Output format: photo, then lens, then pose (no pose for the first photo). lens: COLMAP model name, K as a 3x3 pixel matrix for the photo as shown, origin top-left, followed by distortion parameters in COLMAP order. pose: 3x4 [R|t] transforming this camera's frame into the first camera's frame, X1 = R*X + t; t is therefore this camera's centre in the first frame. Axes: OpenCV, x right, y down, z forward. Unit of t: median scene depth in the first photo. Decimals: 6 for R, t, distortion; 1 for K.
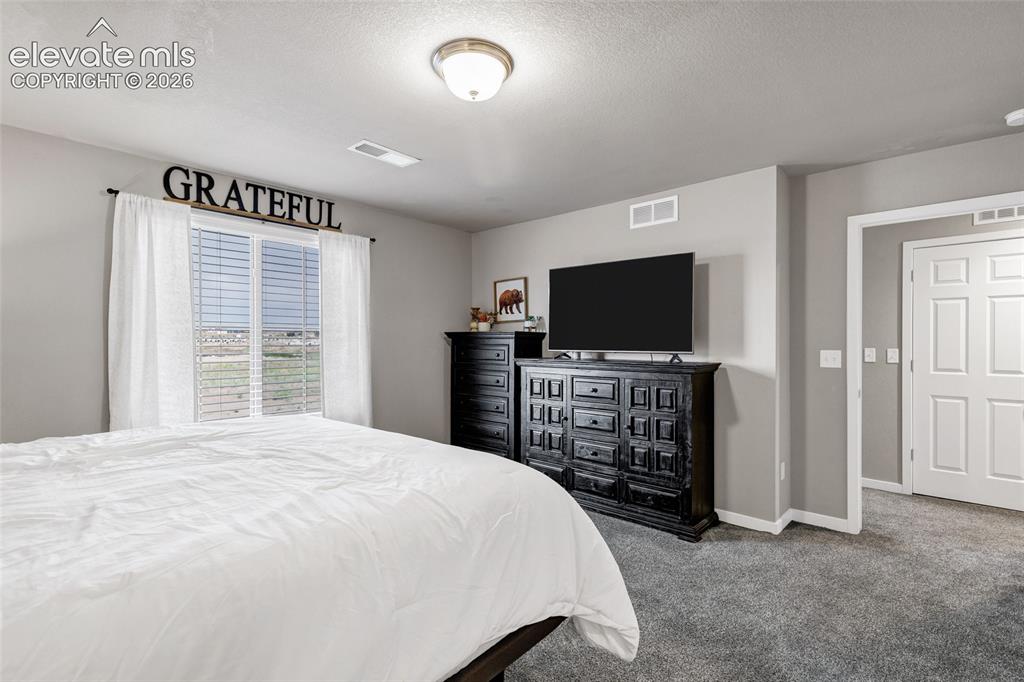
lens RADIAL K [[475.2, 0, 513.1], [0, 475.2, 342.0], [0, 0, 1]] dist [0.001315, -0.000061]
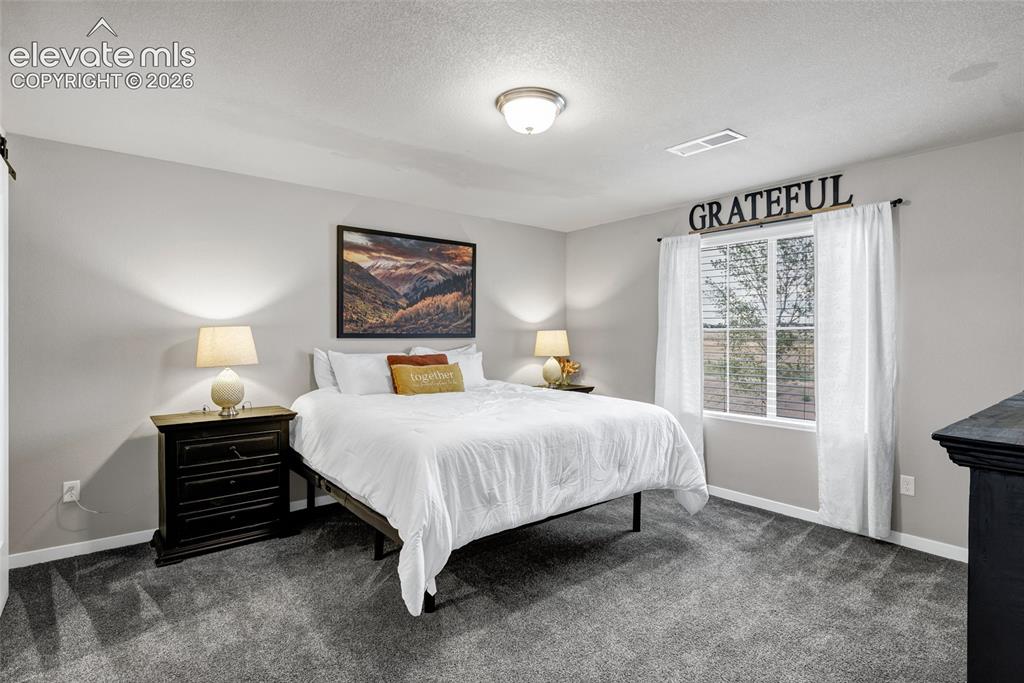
lens RADIAL K [[510.6, 0, 513.2], [0, 510.6, 338.4], [0, 0, 1]] dist [-0.000070, 0.000045]
pose [[-0.152766, 0.002054, -0.988260, 0.649949], [-0.004971, 0.999984, 0.002846, -0.010628], [0.988250, 0.005348, -0.152753, 0.648779]]
